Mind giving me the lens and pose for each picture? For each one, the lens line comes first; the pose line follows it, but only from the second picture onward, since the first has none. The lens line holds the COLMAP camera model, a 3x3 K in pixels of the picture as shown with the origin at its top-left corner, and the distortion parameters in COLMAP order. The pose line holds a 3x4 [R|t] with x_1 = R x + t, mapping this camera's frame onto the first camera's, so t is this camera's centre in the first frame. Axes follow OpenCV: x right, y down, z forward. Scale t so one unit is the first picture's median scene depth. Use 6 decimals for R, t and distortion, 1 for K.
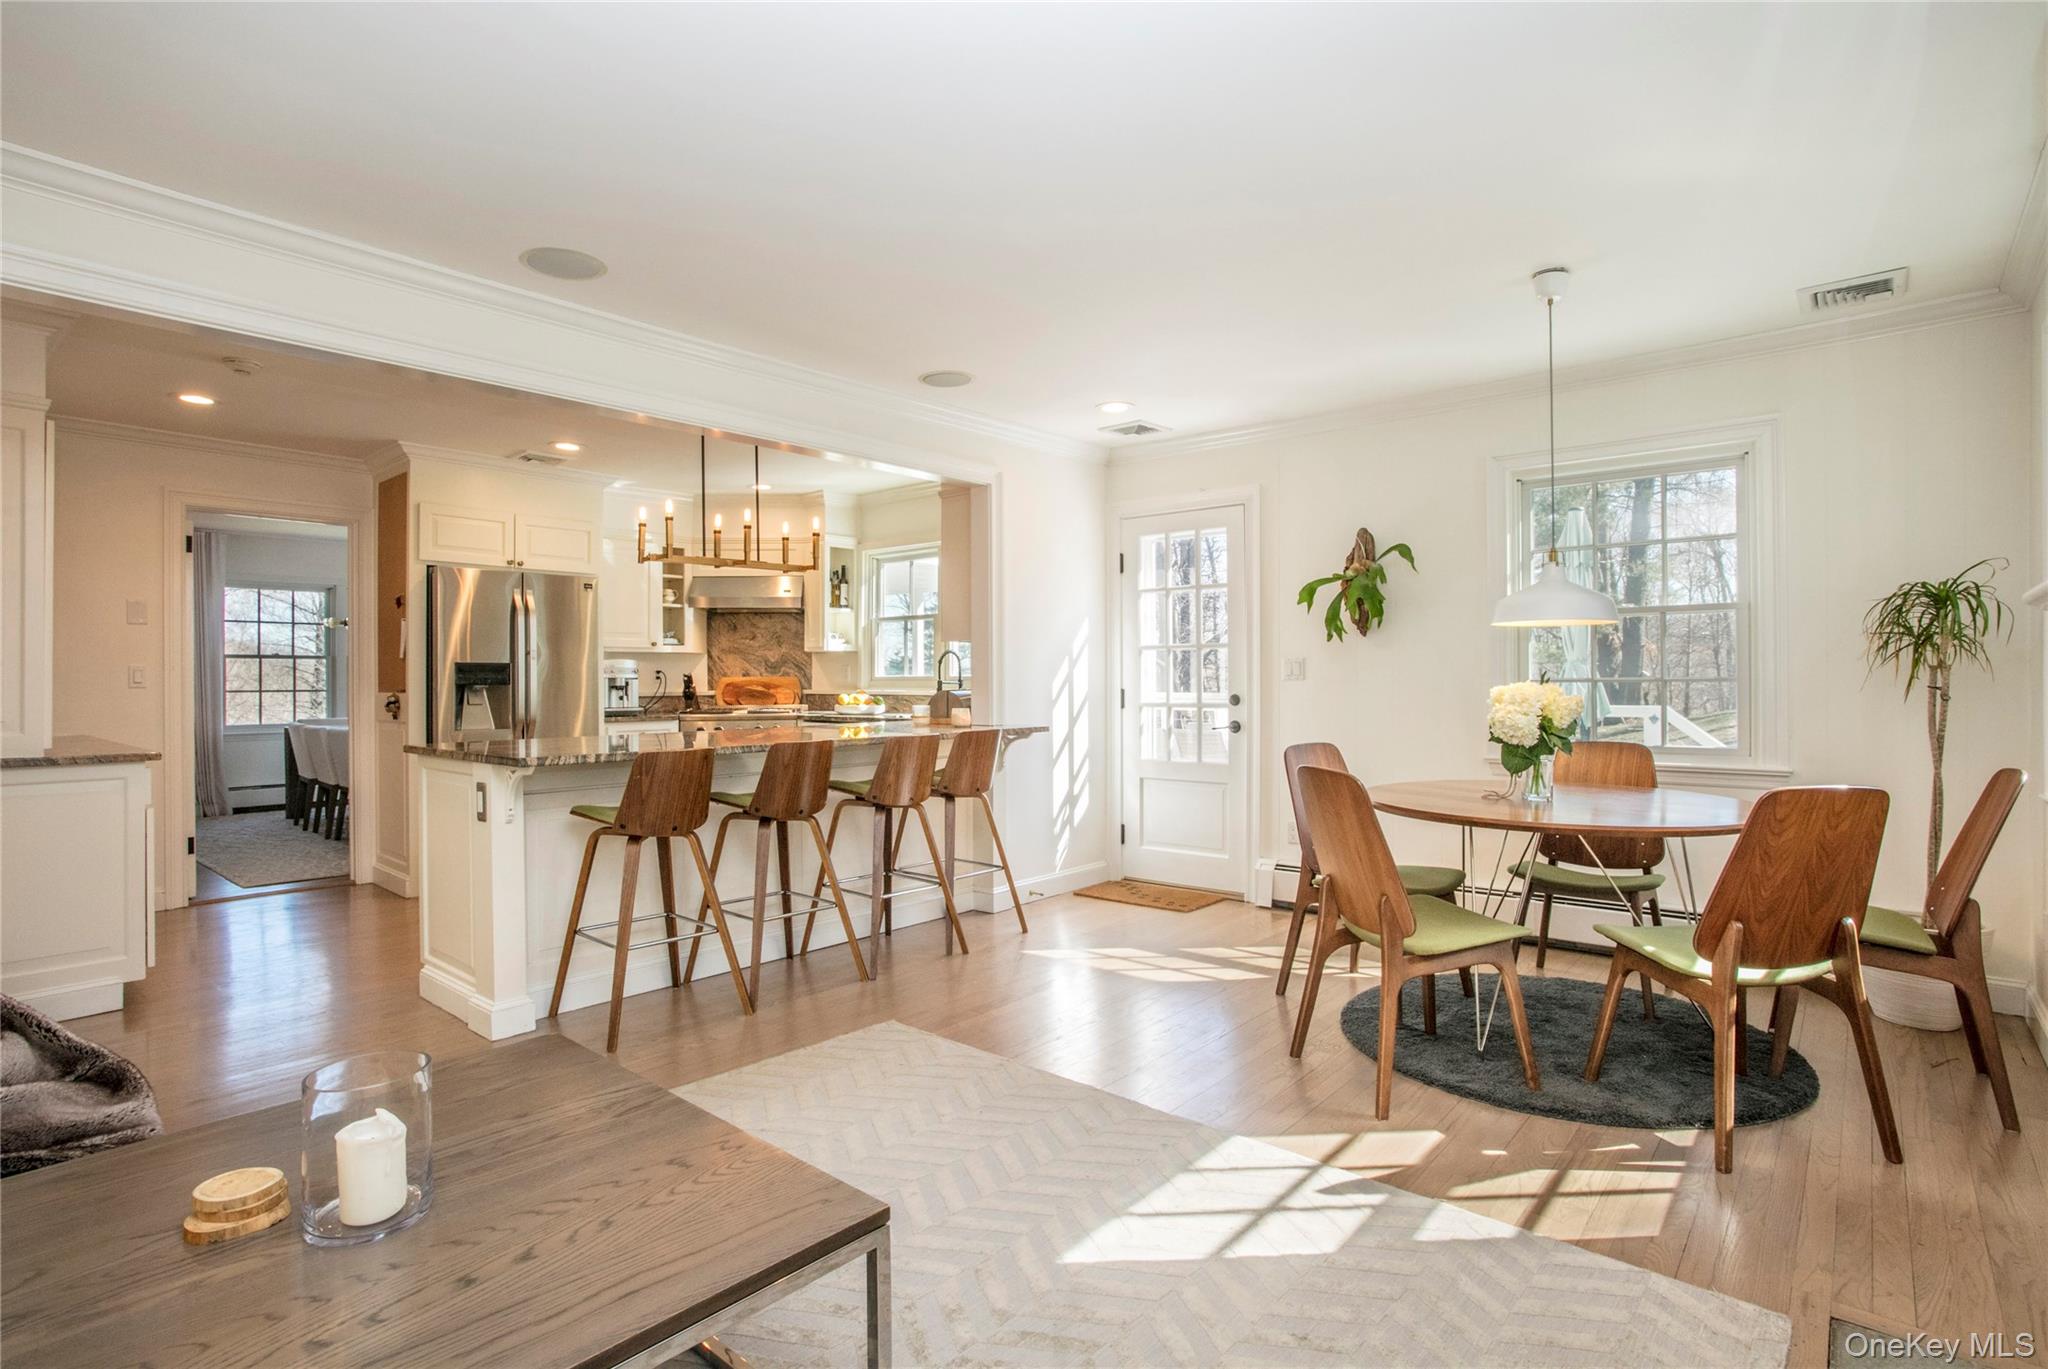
lens RADIAL K [[1011.6, 0, 1026.8], [0, 1011.6, 676.1], [0, 0, 1]] dist [-0.037098, 0.005478]
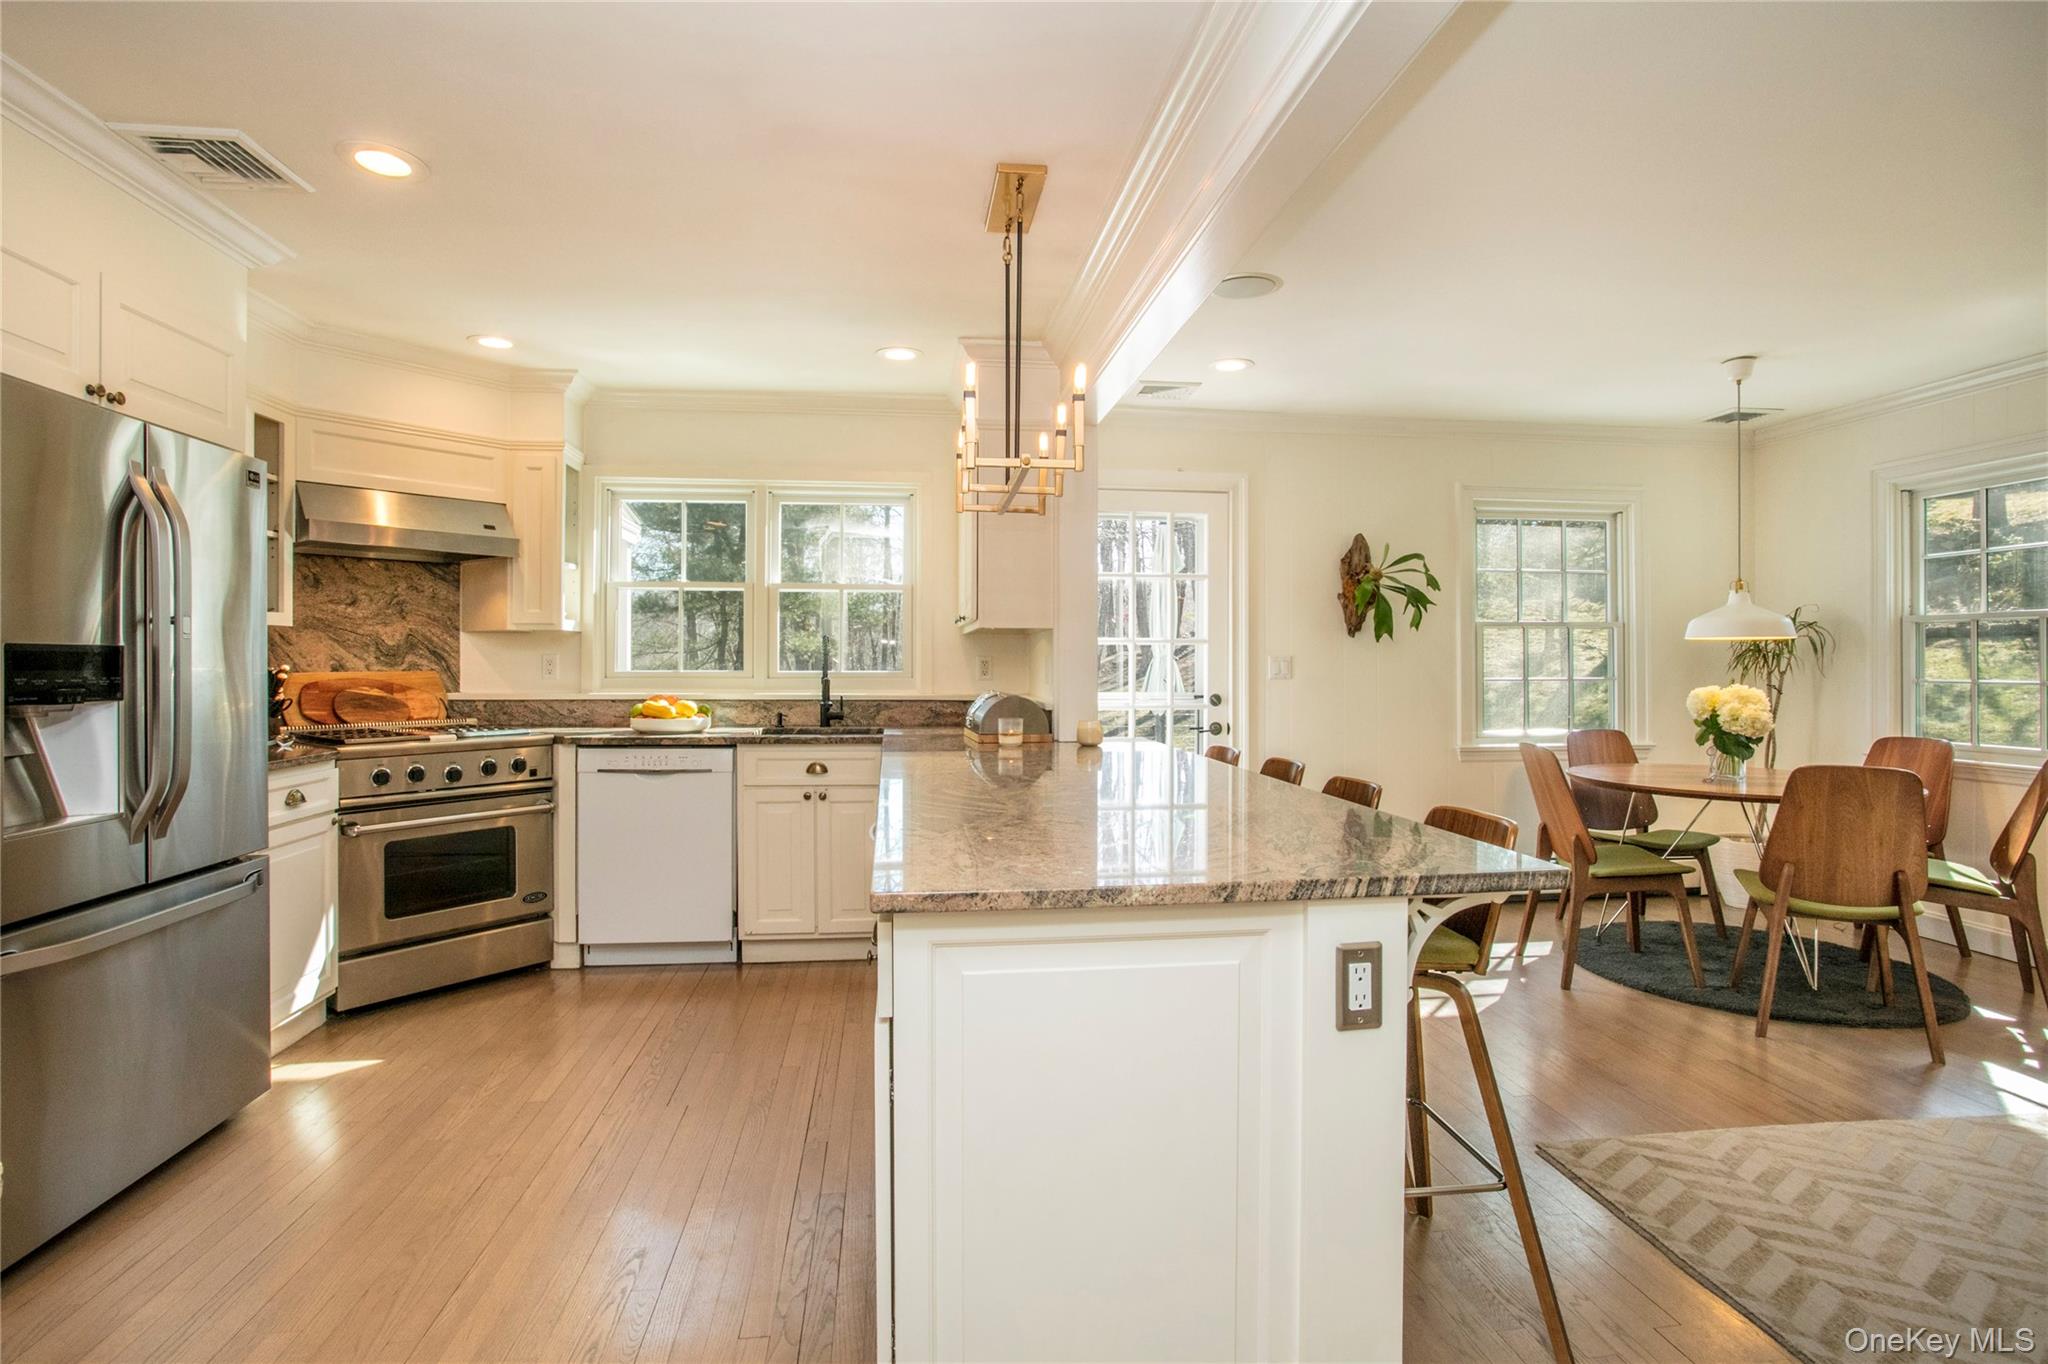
lens RADIAL K [[1011.6, 0, 1015.7], [0, 1011.6, 659.9], [0, 0, 1]] dist [-0.037098, 0.005478]
pose [[0.674027, 0.007152, 0.738672, -0.472572], [-0.006631, 0.999971, -0.003631, -0.006843], [-0.738677, -0.002451, 0.674056, 0.383909]]
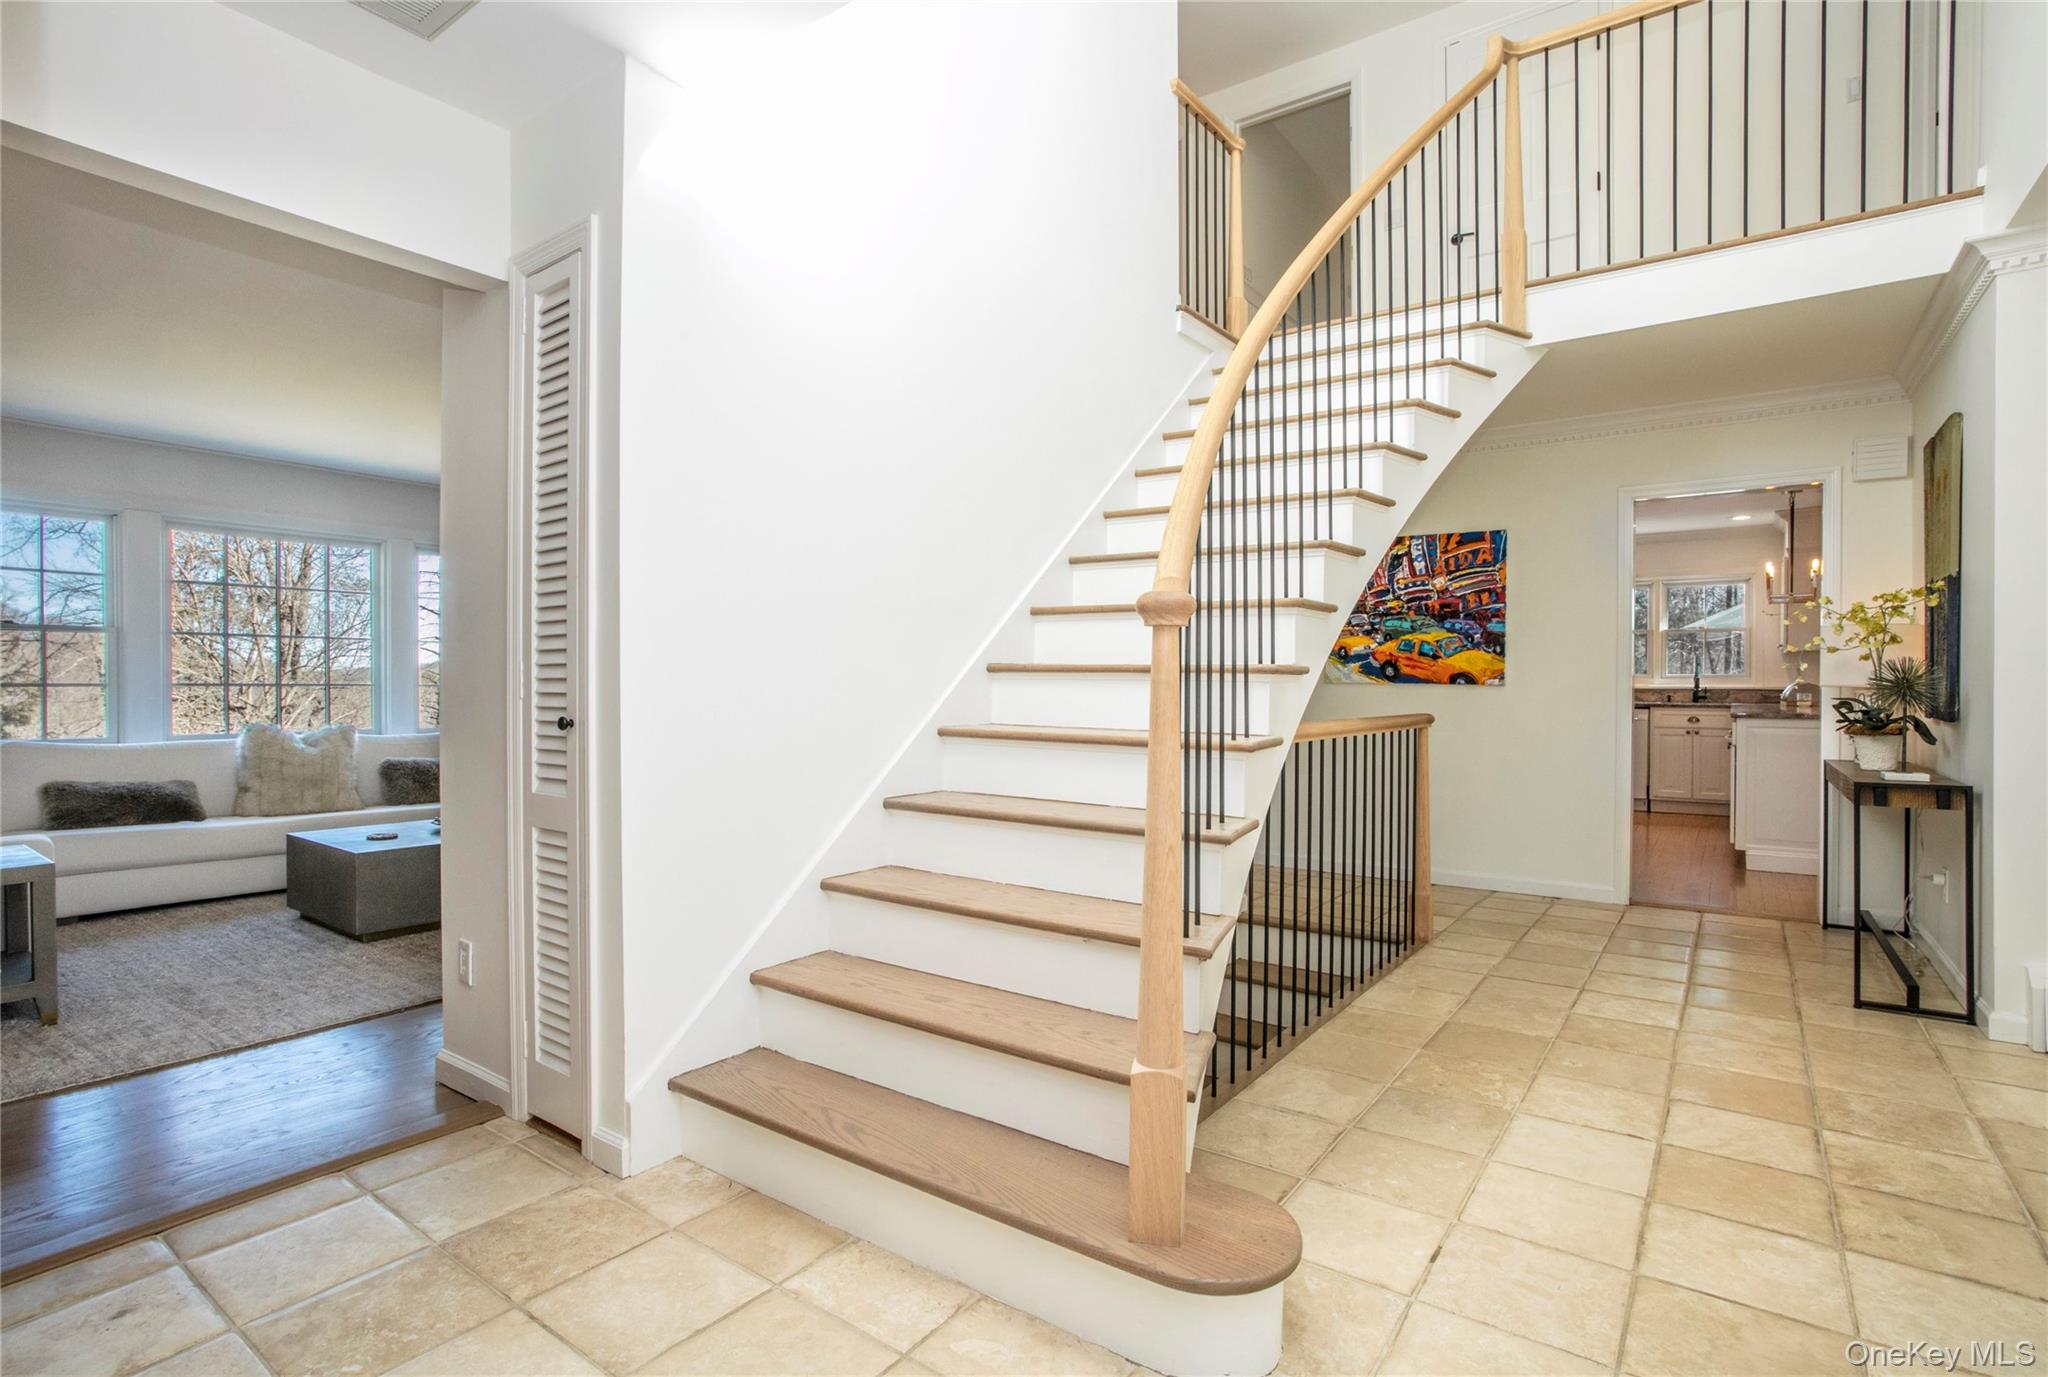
lens RADIAL K [[997.8, 0, 1014.4], [0, 997.8, 691.3], [0, 0, 1]] dist [-0.009427, 0.003732]
pose [[0.995323, 0.003602, 0.096539, -1.080625], [-0.005746, 0.999743, 0.021937, -0.002880], [-0.096435, -0.022389, 0.995087, -0.288366]]
